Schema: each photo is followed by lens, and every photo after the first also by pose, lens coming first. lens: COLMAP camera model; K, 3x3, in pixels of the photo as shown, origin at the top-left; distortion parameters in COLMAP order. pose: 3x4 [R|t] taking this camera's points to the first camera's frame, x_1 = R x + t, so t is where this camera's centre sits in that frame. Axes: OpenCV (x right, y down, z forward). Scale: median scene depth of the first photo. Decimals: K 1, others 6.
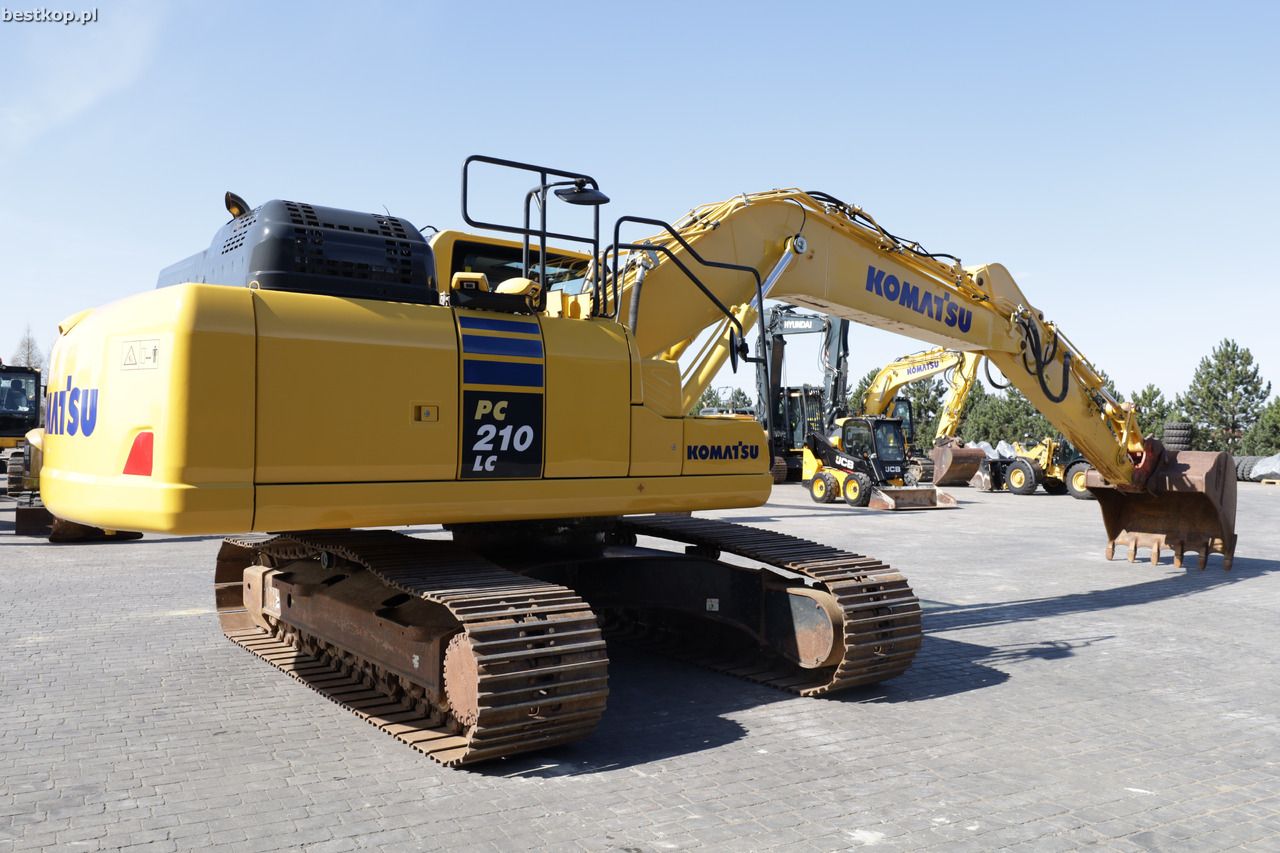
lens RADIAL K [[1039.1, 0, 640.0], [0, 1039.1, 426.5], [0, 0, 1]] dist [-0.003253, -0.002957]
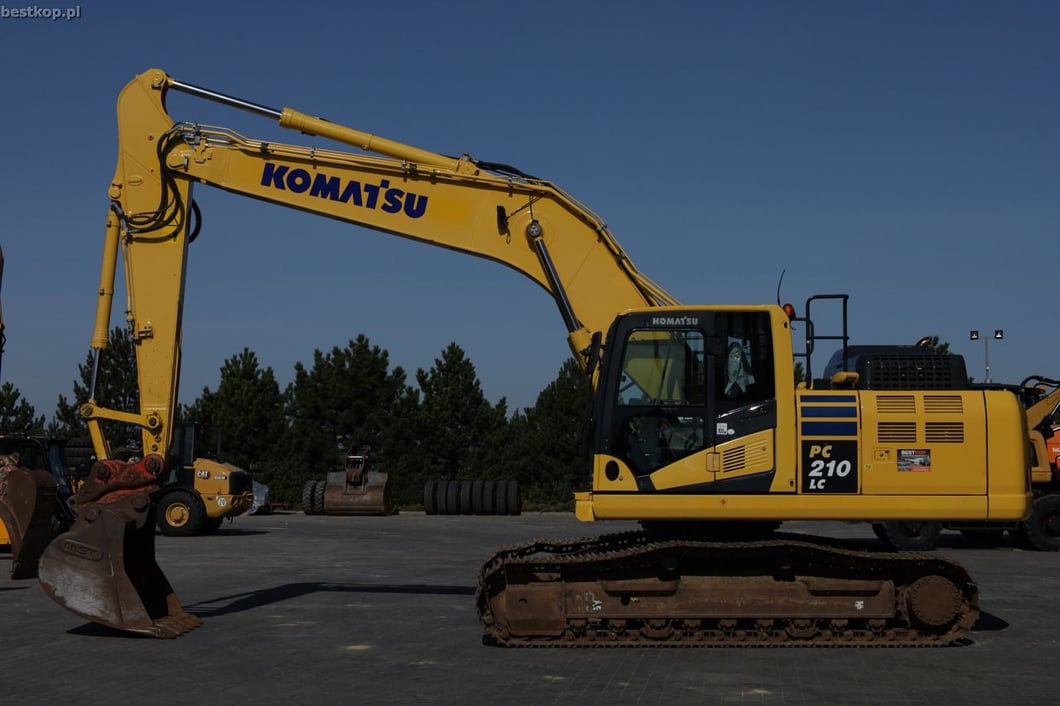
lens RADIAL K [[1856.7, 0, 541.0], [0, 1856.7, 351.5], [0, 0, 1]] dist [-0.001727, 0.022006]
pose [[0.570329, 0.041843, 0.820350, -2.138997], [-0.002911, 0.998798, -0.048921, -0.022040], [-0.821411, 0.025513, 0.569765, -0.201076]]
